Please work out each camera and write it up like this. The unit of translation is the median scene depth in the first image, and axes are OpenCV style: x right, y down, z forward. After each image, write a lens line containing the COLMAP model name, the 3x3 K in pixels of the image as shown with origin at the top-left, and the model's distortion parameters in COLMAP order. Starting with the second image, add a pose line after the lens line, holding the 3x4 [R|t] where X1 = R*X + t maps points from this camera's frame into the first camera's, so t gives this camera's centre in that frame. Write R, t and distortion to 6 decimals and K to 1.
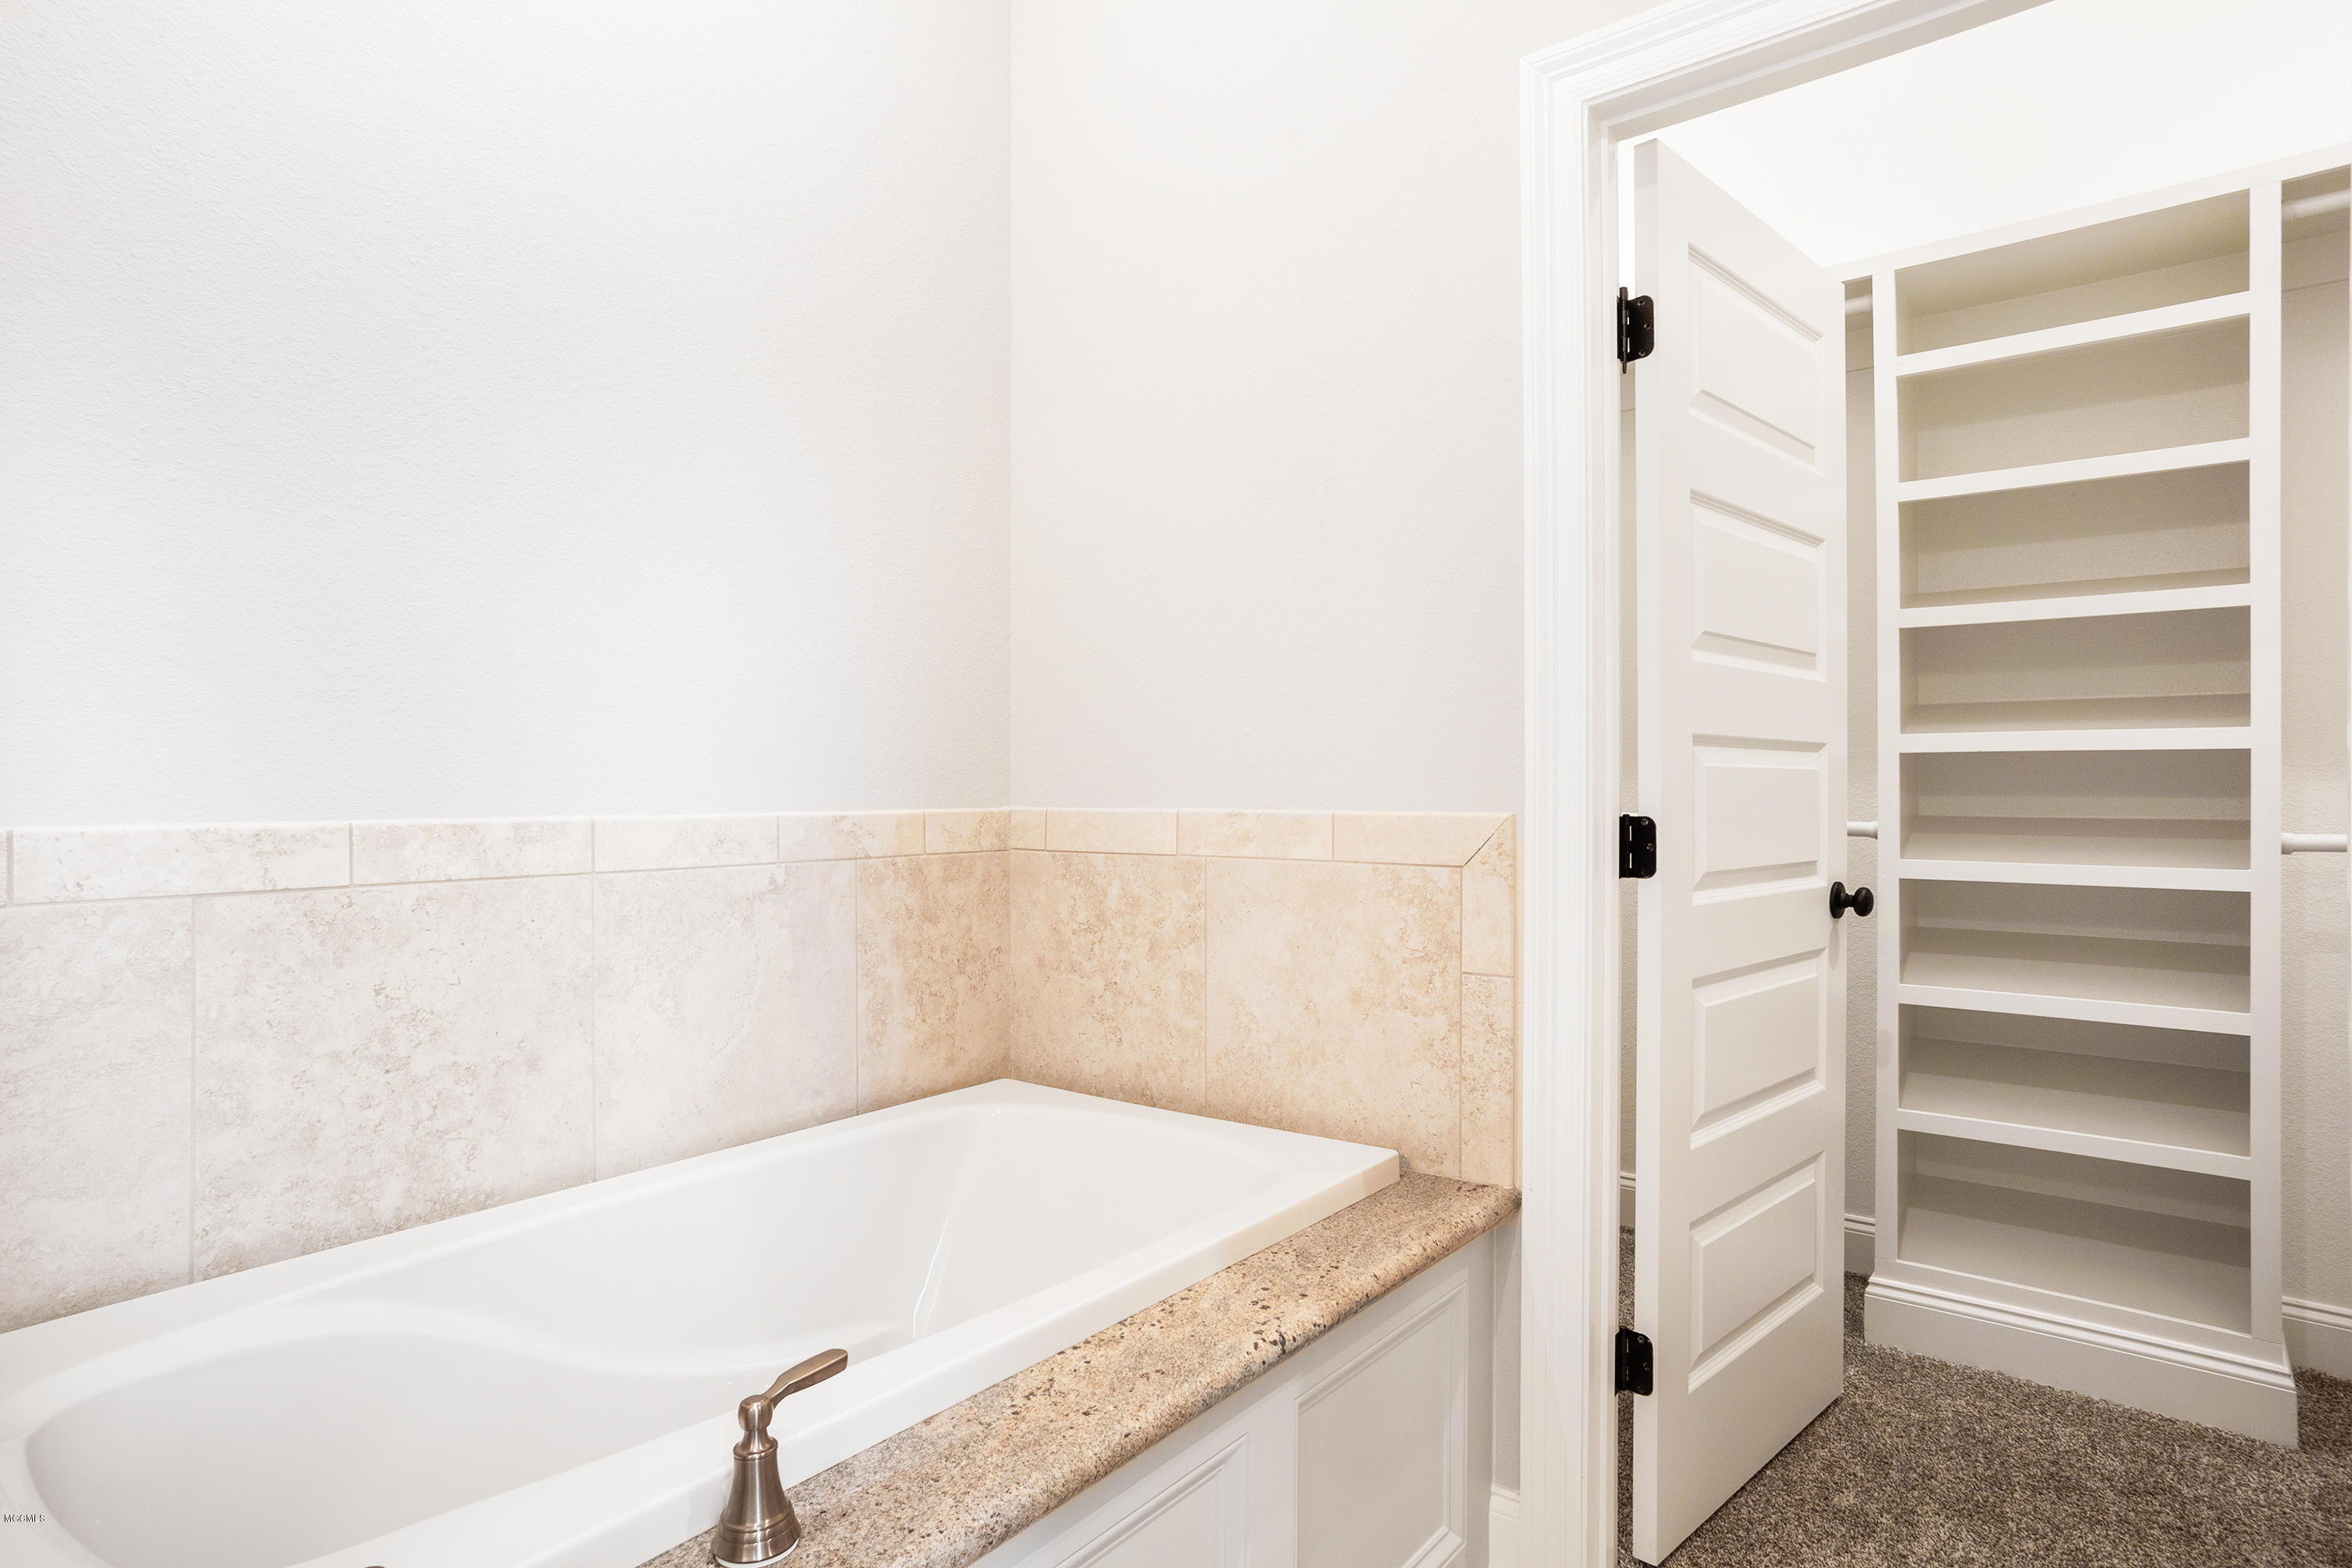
lens RADIAL K [[1303.2, 0, 1176.0], [0, 1303.2, 784.0], [0, 0, 1]] dist [0.004372, 0.002038]
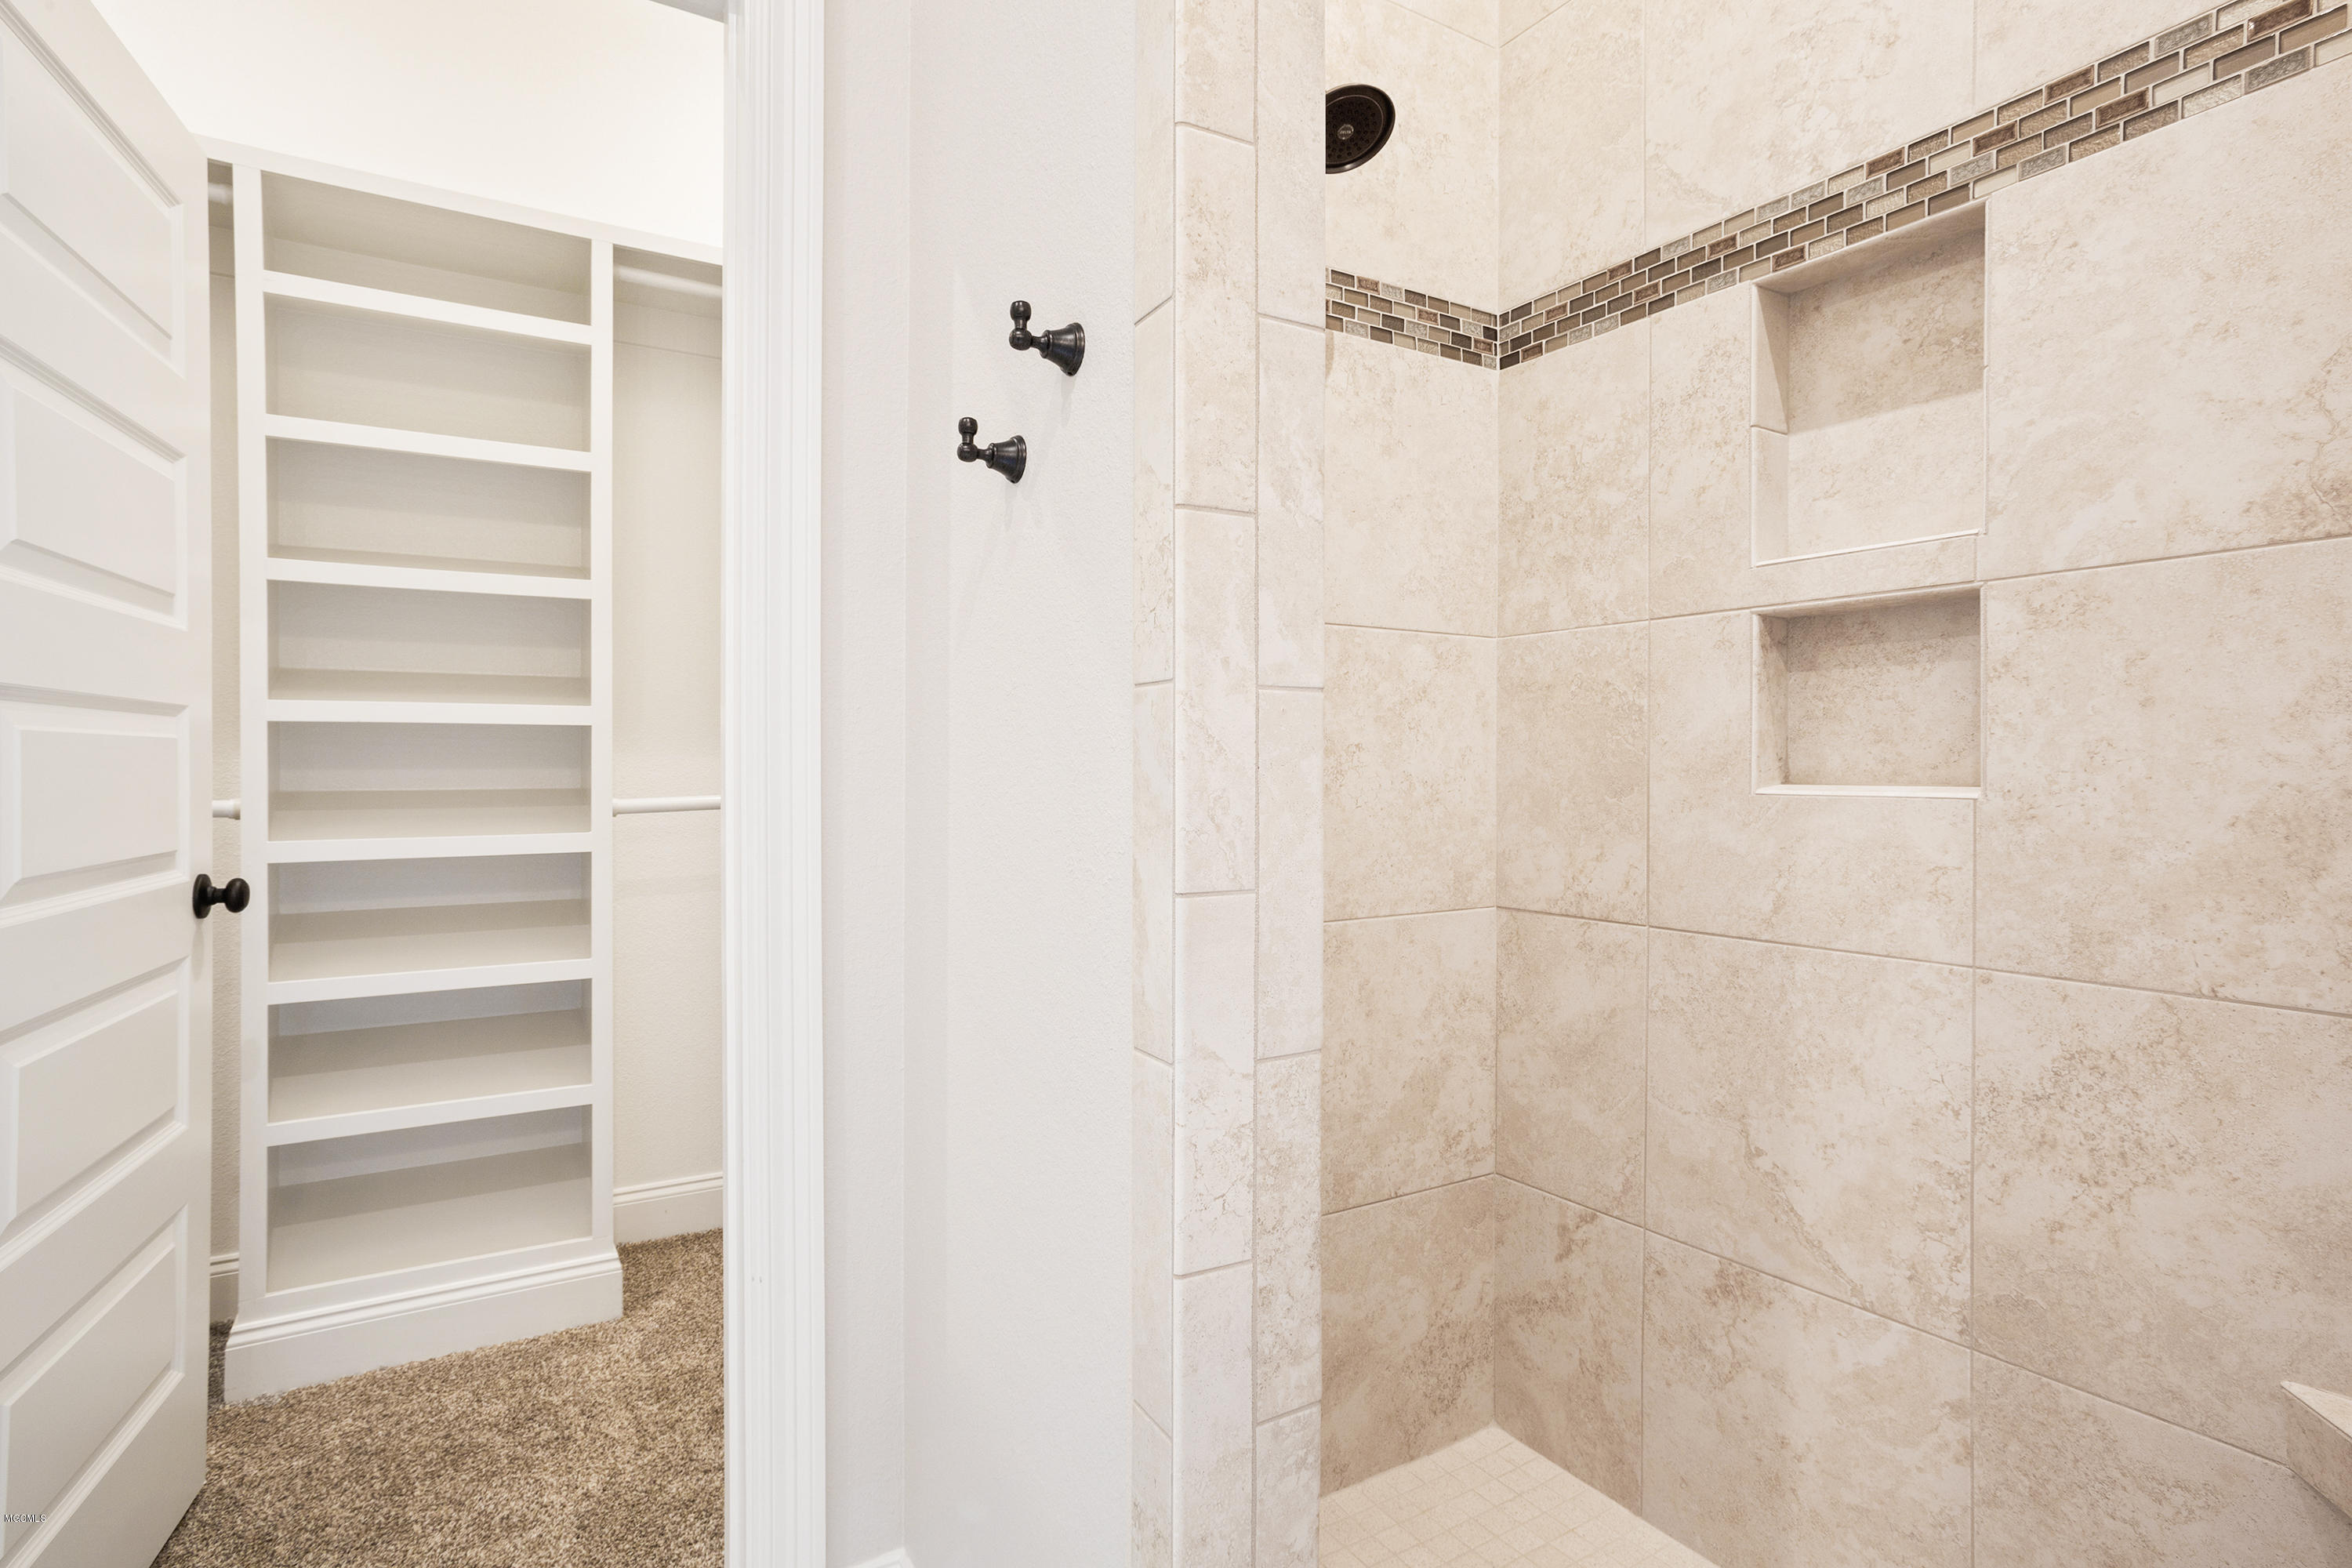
lens RADIAL K [[1219.2, 0, 1179.6], [0, 1219.2, 758.8], [0, 0, 1]] dist [-0.068443, 0.035281]
pose [[0.346204, -0.000623, 0.938159, 0.018971], [0.000418, 1.000000, 0.000510, 0.001807], [-0.938159, 0.000216, 0.346205, 0.156444]]
